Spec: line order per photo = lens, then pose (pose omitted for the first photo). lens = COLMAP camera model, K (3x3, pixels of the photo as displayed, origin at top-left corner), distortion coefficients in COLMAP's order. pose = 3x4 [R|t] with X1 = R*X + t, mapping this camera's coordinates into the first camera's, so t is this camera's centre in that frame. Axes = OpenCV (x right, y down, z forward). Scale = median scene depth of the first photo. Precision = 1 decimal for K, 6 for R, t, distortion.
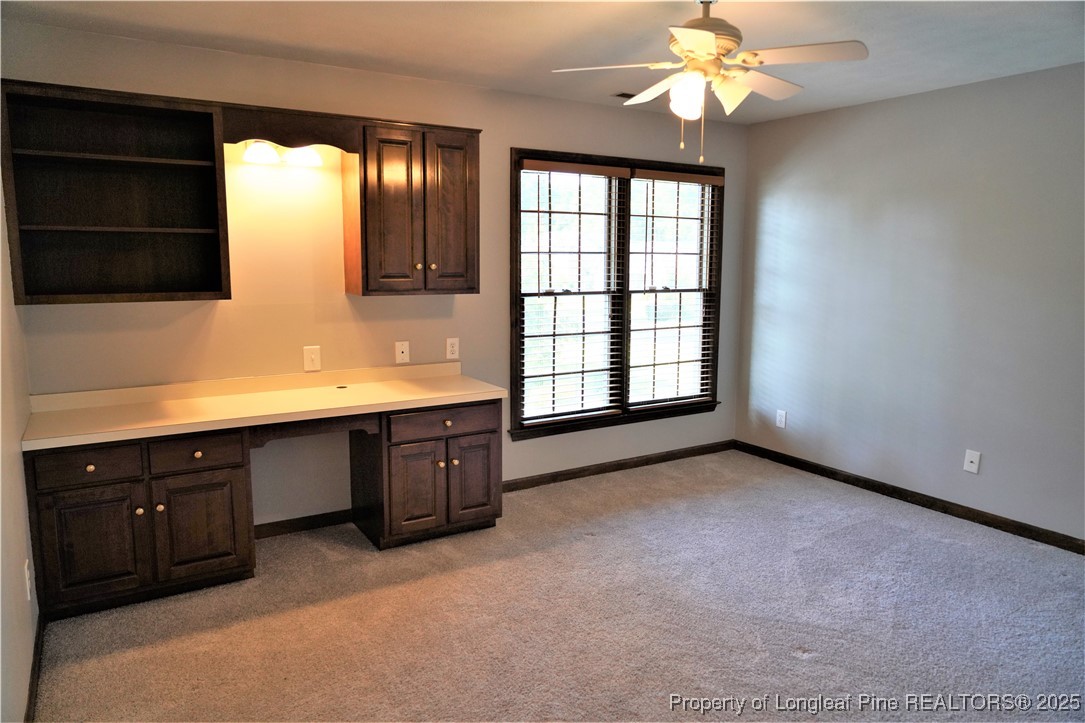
lens RADIAL K [[730.3, 0, 540.7], [0, 730.3, 359.8], [0, 0, 1]] dist [-0.025360, 0.015054]
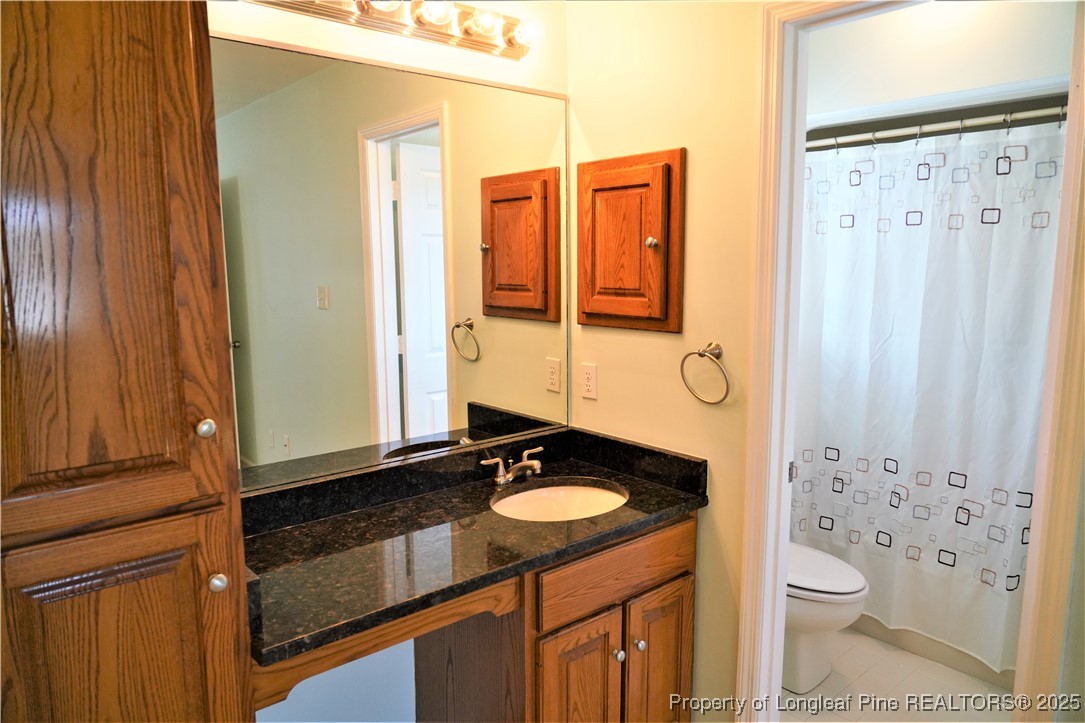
lens RADIAL K [[730.3, 0, 543.5], [0, 730.3, 362.7], [0, 0, 1]] dist [-0.025360, 0.015054]
pose [[0.990571, -0.018435, 0.135753, -0.248020], [0.019338, 0.999799, -0.005335, -0.068767], [-0.135628, 0.007910, 0.990728, 0.440864]]
